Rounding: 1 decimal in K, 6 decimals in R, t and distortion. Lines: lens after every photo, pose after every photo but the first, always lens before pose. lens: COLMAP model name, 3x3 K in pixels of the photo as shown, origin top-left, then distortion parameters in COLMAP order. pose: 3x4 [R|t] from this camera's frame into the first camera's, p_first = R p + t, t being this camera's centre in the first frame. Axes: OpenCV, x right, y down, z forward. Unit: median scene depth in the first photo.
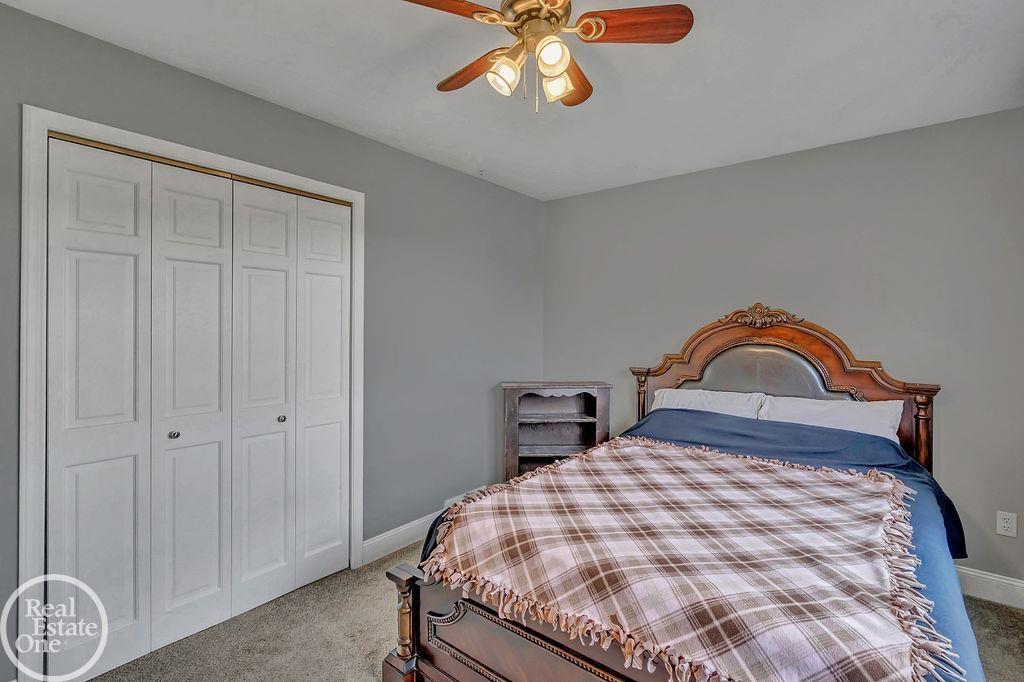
lens RADIAL K [[475.5, 0, 510.2], [0, 475.5, 327.7], [0, 0, 1]] dist [-0.001359, -0.000048]
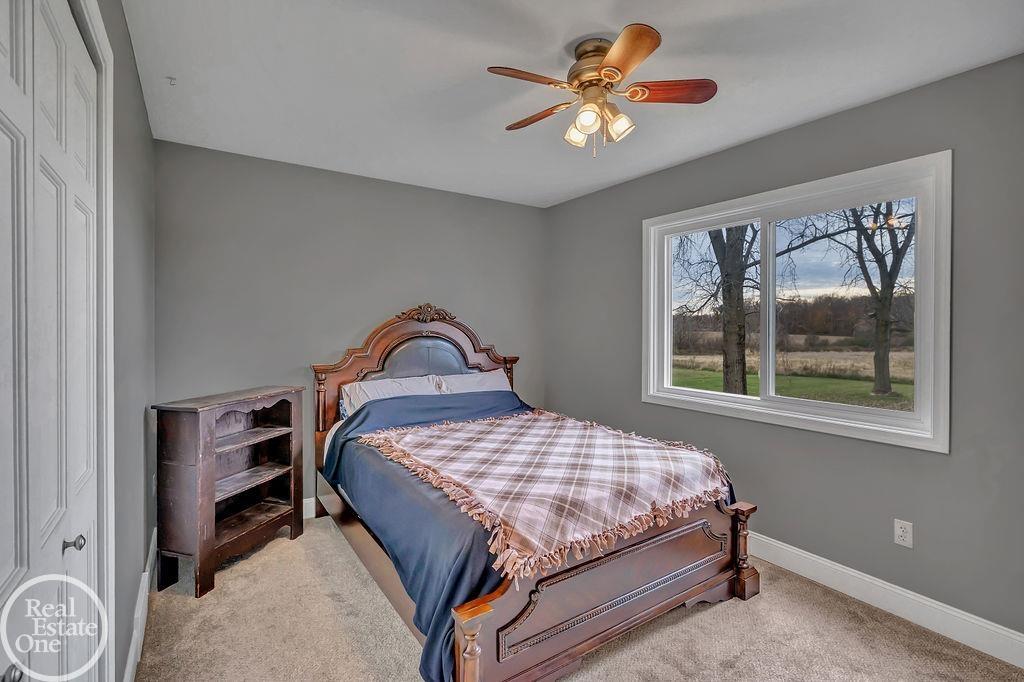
lens RADIAL K [[475.5, 0, 510.2], [0, 475.5, 327.7], [0, 0, 1]] dist [-0.001359, -0.000048]
pose [[0.305376, -0.013688, 0.952133, -0.742550], [-0.004448, 0.999865, 0.015801, -0.014566], [-0.952221, -0.009060, 0.305274, 0.477810]]
